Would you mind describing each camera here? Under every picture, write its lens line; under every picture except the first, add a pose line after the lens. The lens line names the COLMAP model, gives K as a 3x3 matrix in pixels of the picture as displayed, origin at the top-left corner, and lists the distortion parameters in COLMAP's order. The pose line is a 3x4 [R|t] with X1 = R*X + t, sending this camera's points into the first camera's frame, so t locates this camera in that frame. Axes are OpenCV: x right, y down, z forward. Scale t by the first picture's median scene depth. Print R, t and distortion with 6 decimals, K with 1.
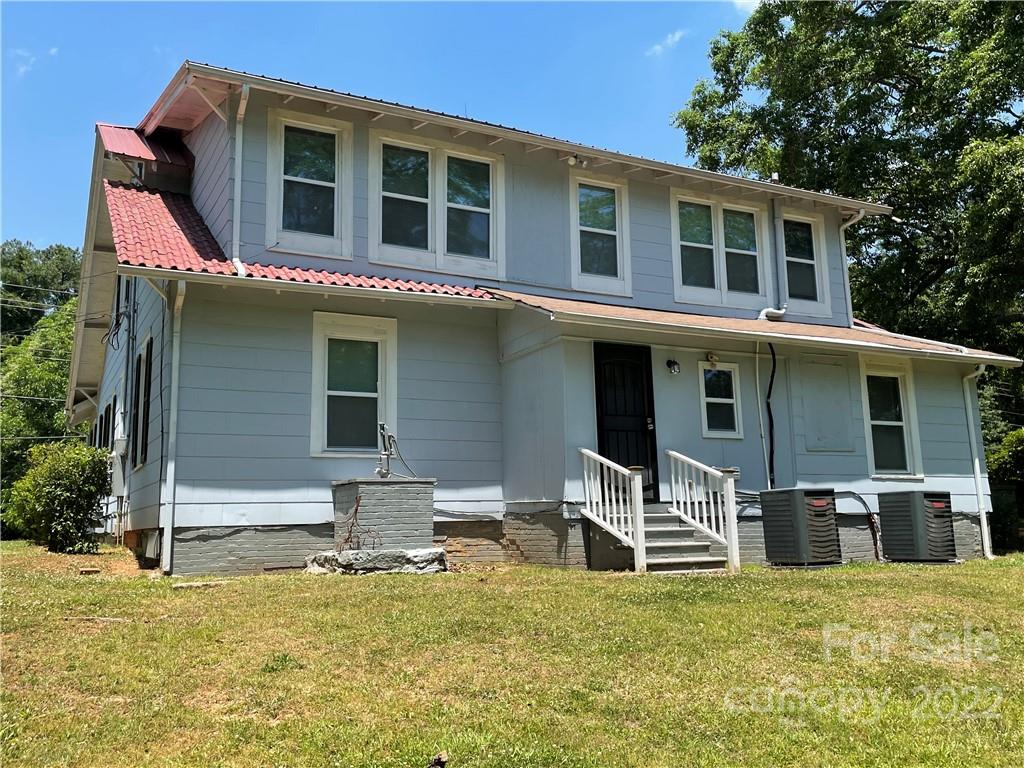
lens RADIAL K [[908.6, 0, 513.5], [0, 908.6, 378.3], [0, 0, 1]] dist [0.104287, -0.154296]
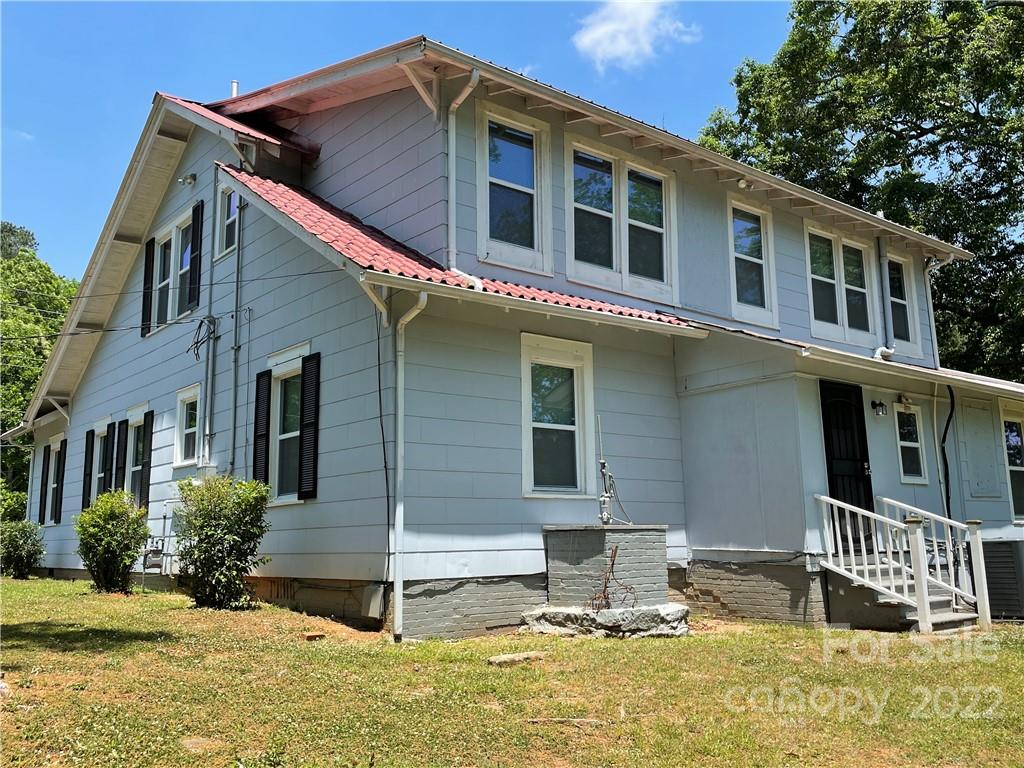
lens RADIAL K [[915.6, 0, 512.0], [0, 915.6, 384.0], [0, 0, 1]] dist [0.101617, -0.163514]
pose [[0.979378, 0.039660, 0.198103, -0.393631], [-0.037797, 0.999199, -0.013181, -0.011088], [-0.198467, 0.005422, 0.980093, 0.128359]]
